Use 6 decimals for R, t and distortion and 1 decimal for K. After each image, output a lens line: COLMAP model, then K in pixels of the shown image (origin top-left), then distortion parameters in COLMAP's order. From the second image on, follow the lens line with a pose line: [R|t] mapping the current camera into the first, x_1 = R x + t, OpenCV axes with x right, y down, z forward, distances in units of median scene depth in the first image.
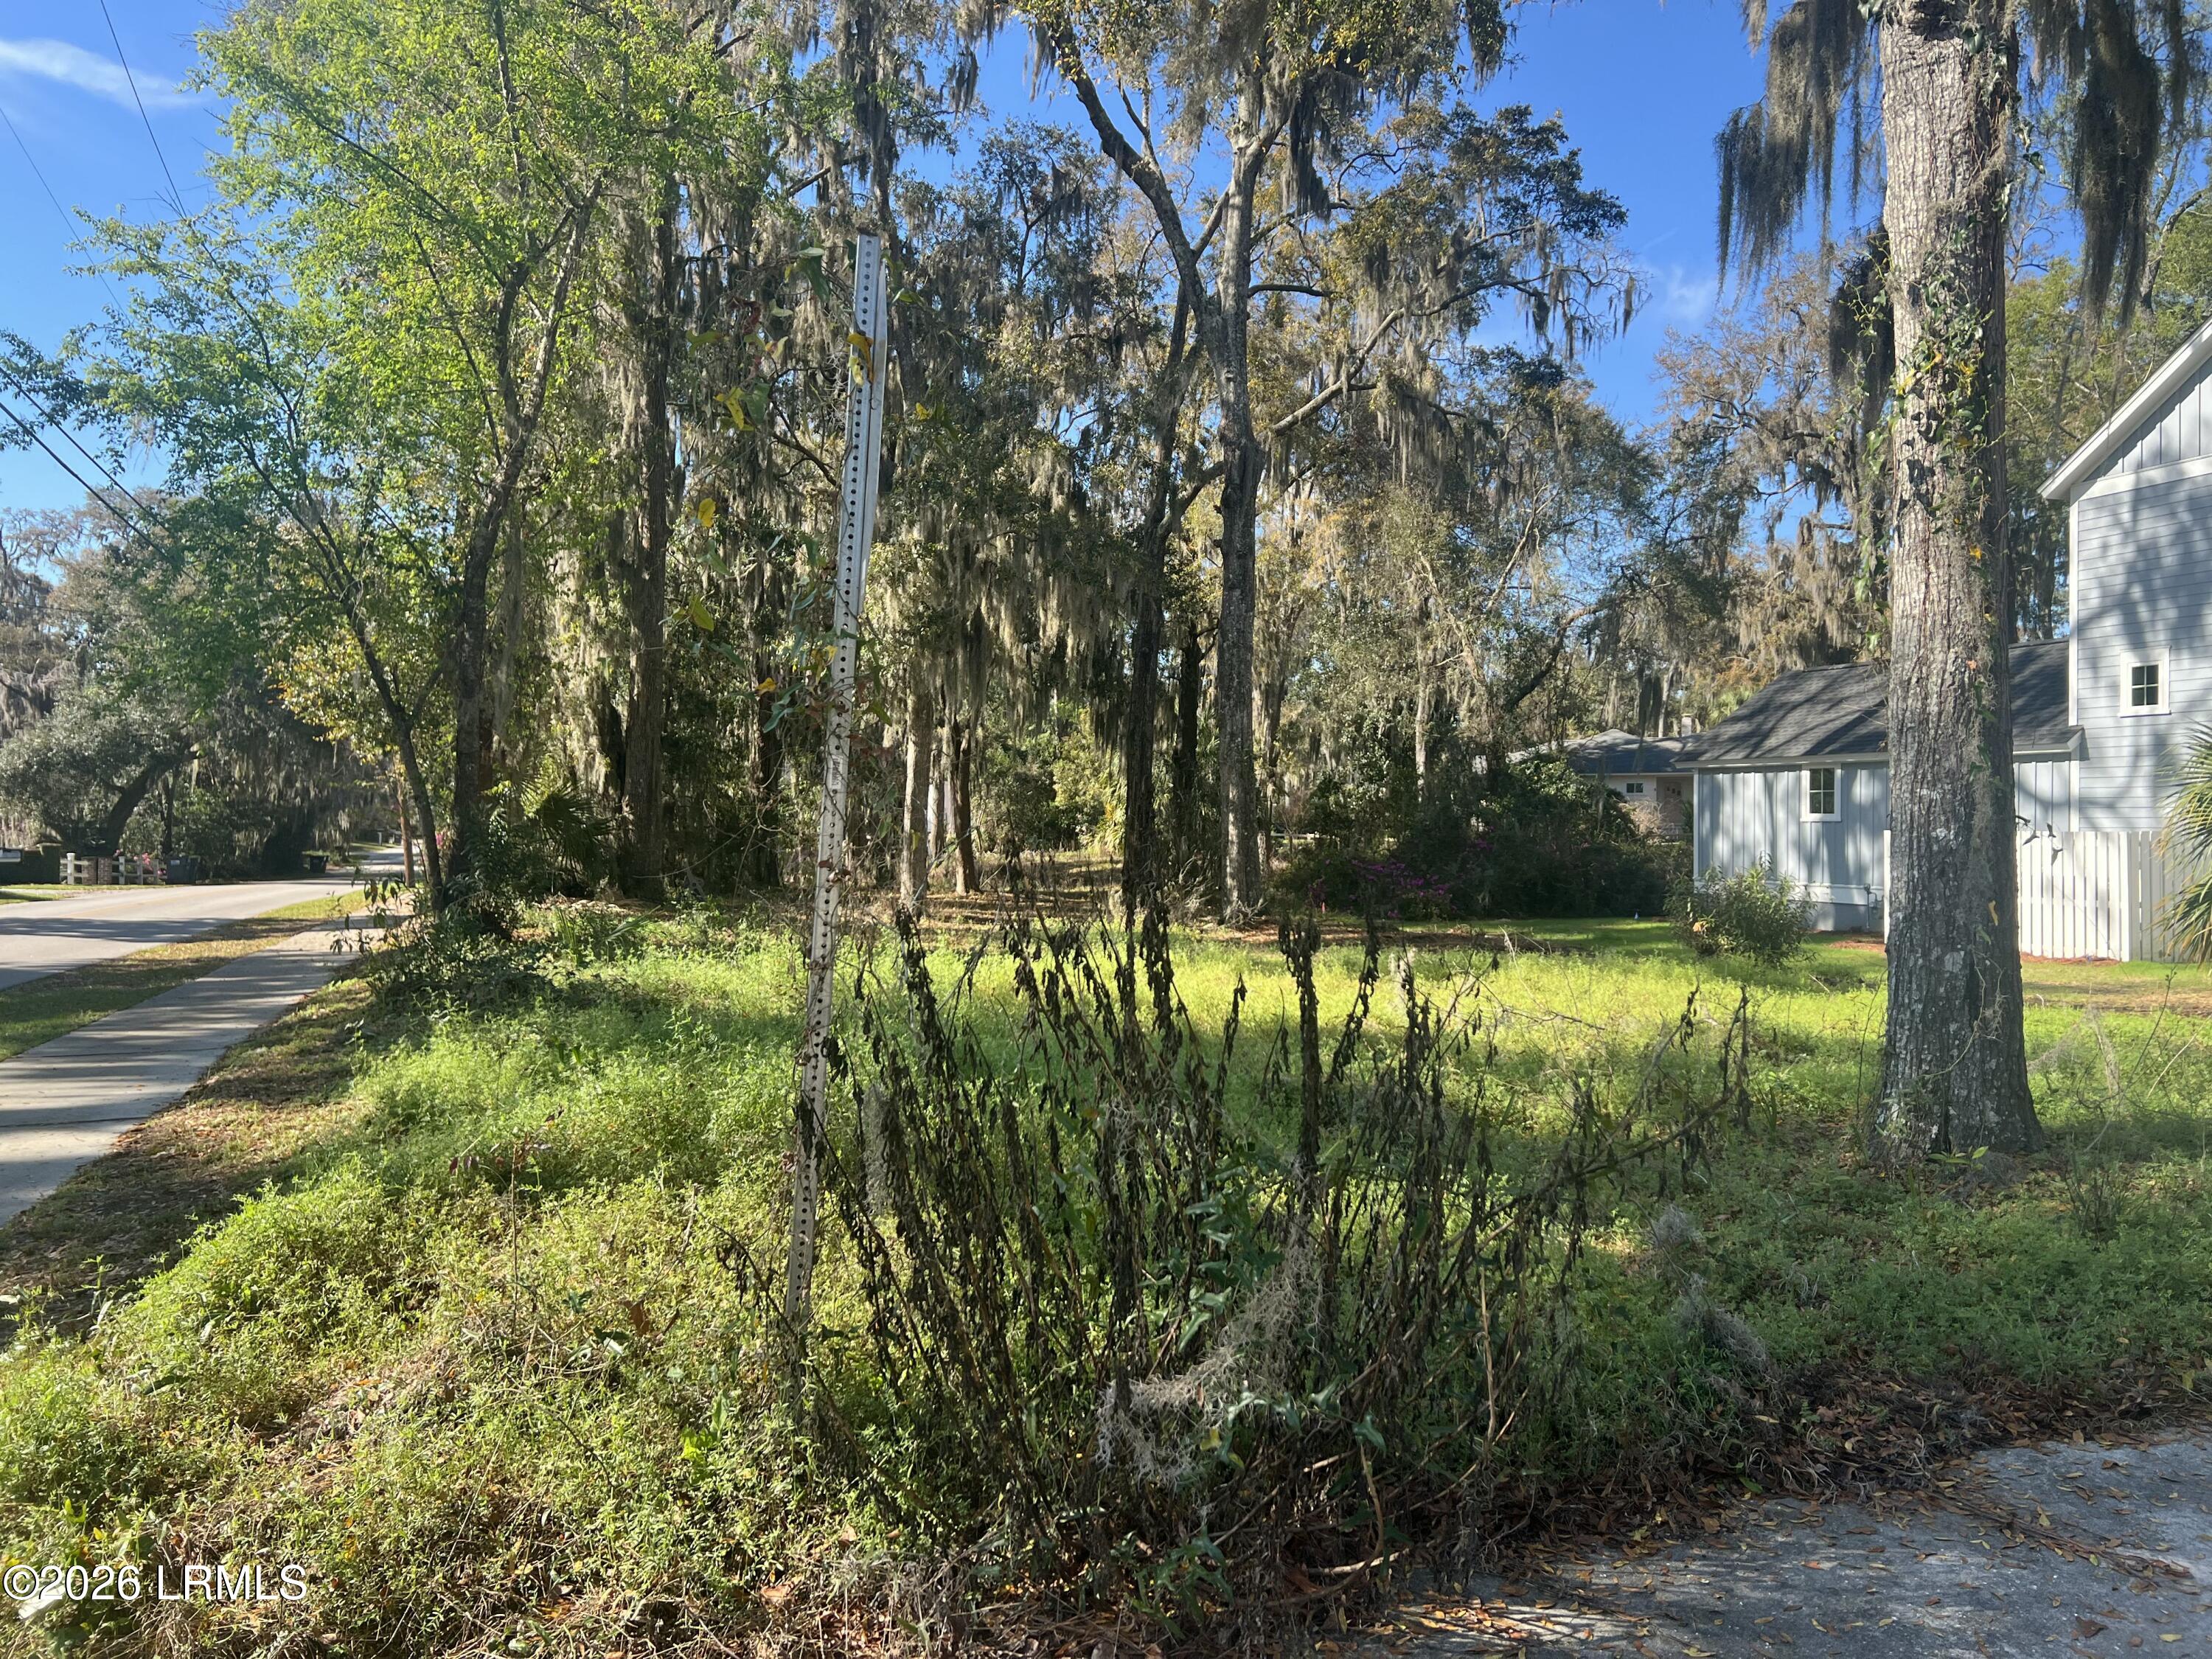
lens RADIAL K [[1690.9, 0, 1104.6], [0, 1690.9, 827.7], [0, 0, 1]] dist [-0.003056, -0.000015]
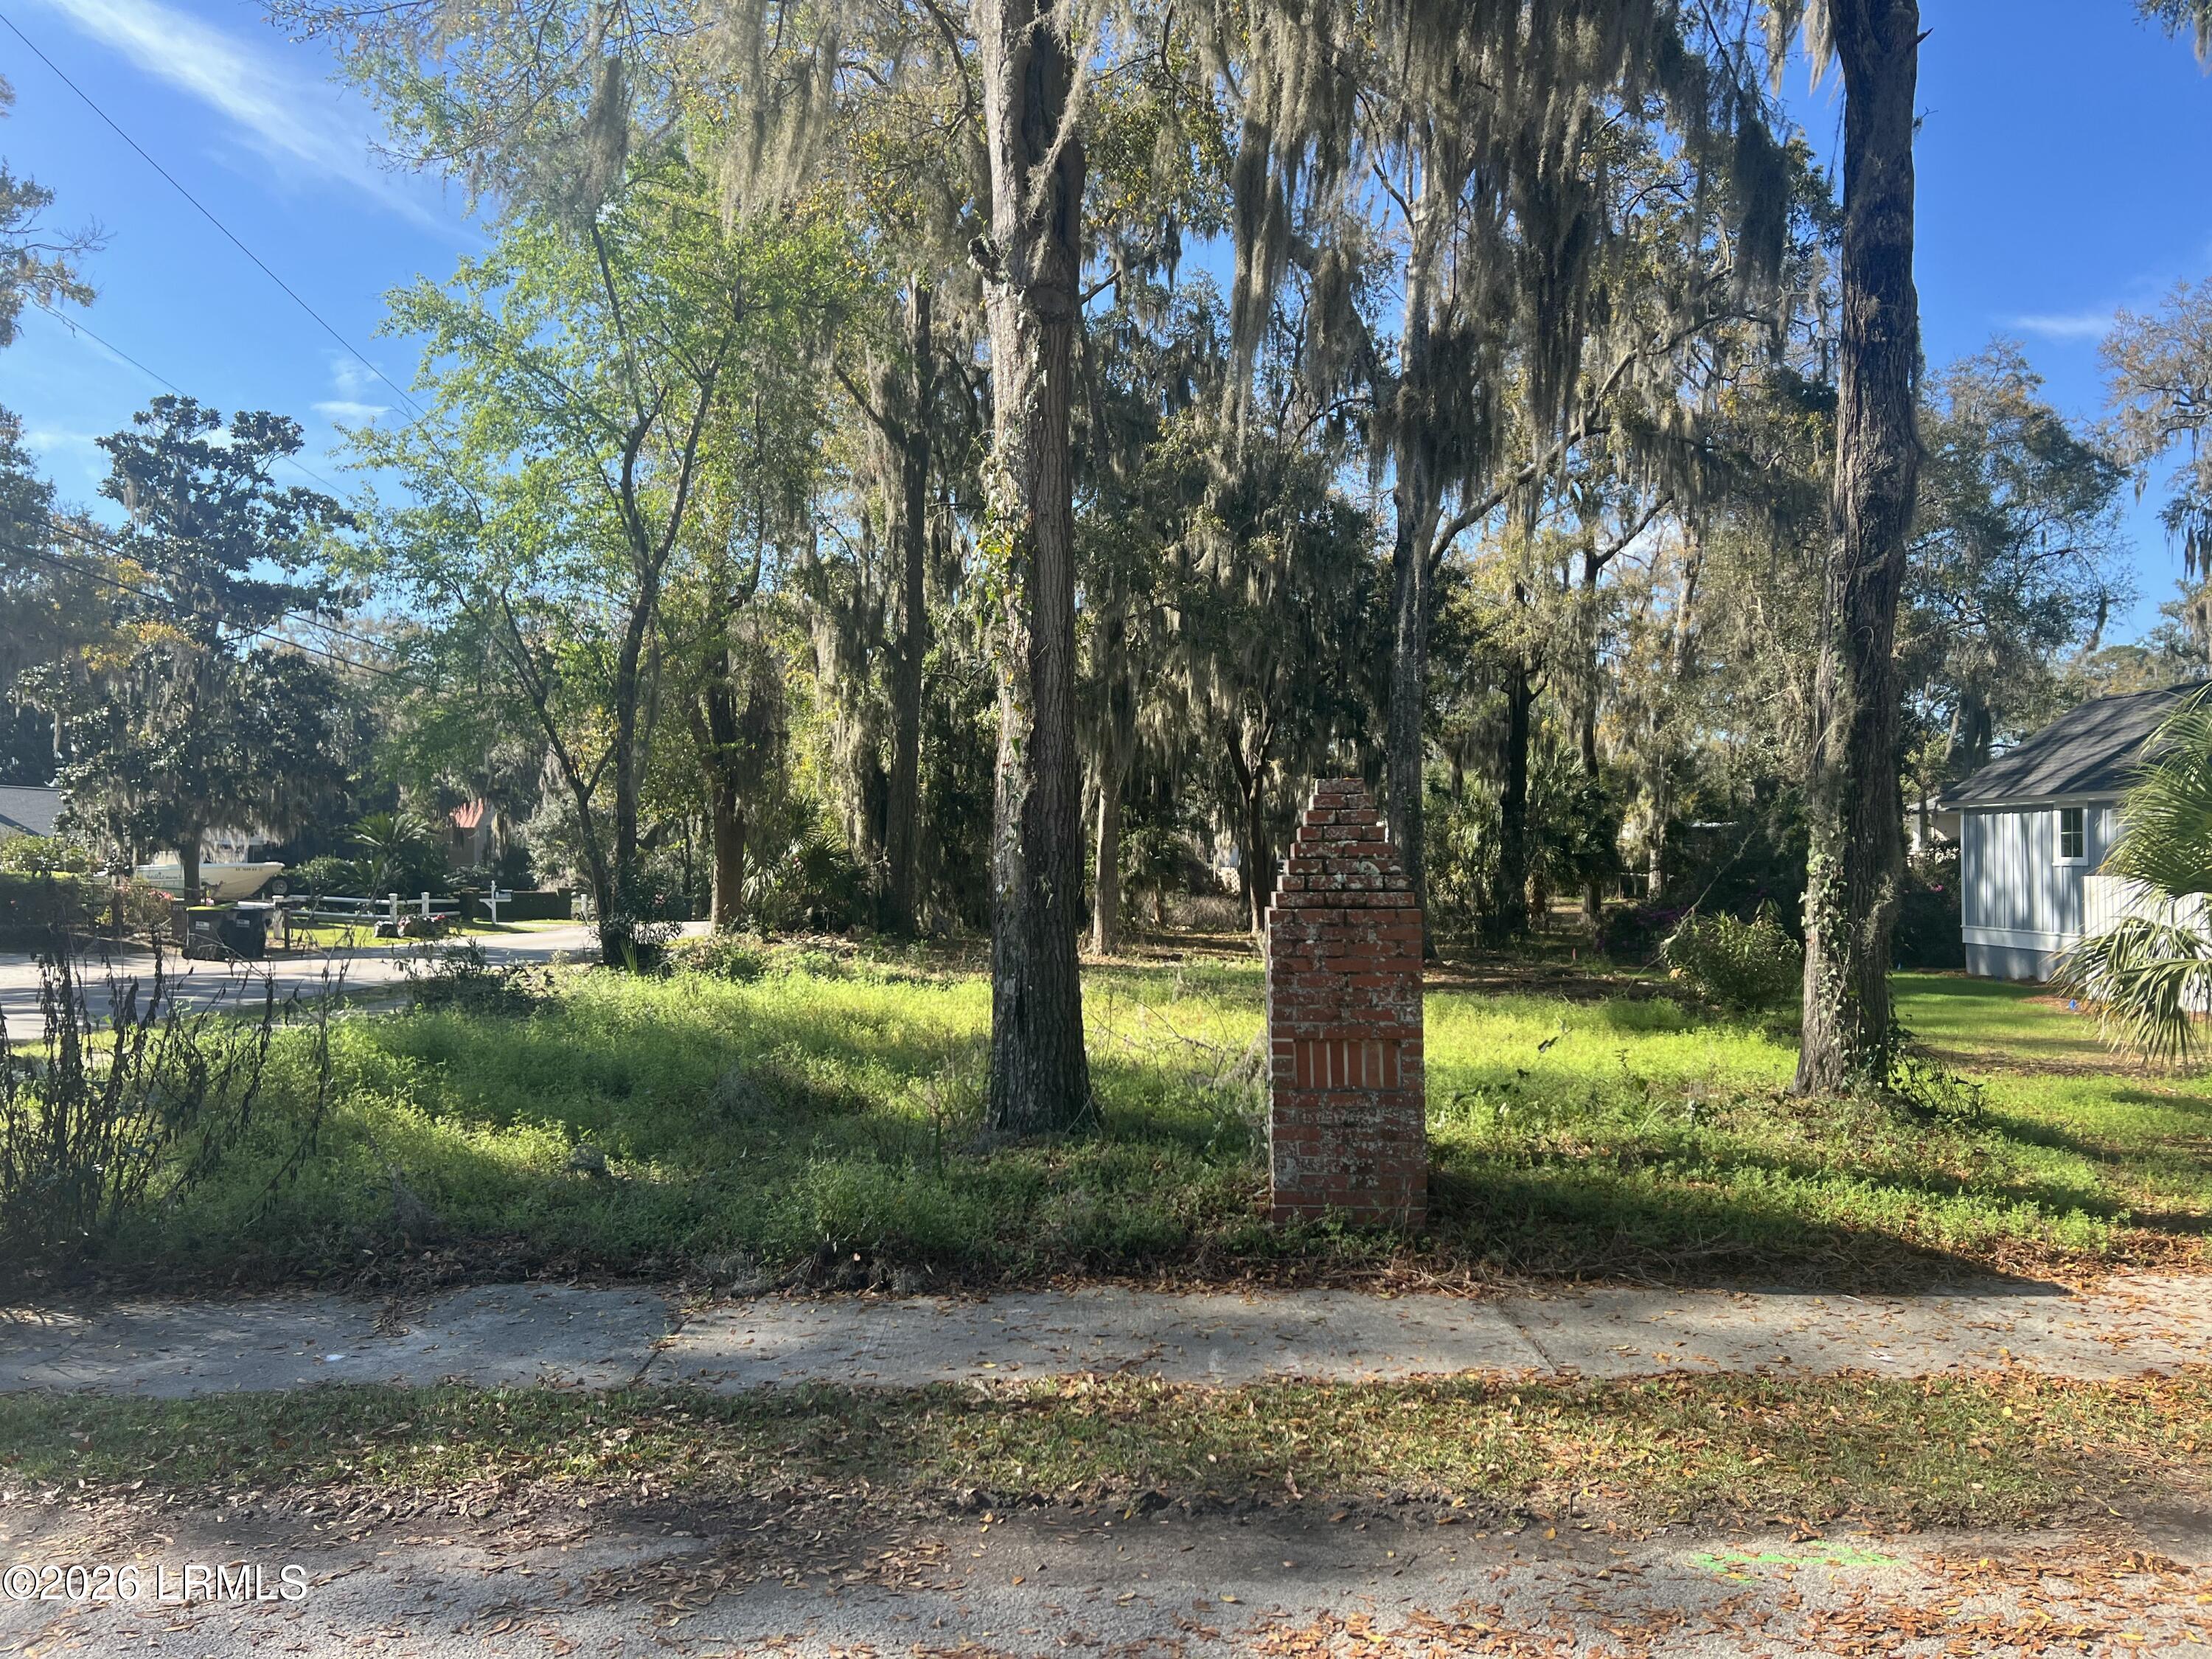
lens RADIAL K [[1690.9, 0, 1109.6], [0, 1690.9, 834.6], [0, 0, 1]] dist [-0.003056, -0.000015]
pose [[0.943102, -0.010029, -0.332353, 0.232484], [0.004550, 0.999841, -0.017259, -0.006915], [0.332473, 0.014764, 0.942997, -0.039760]]
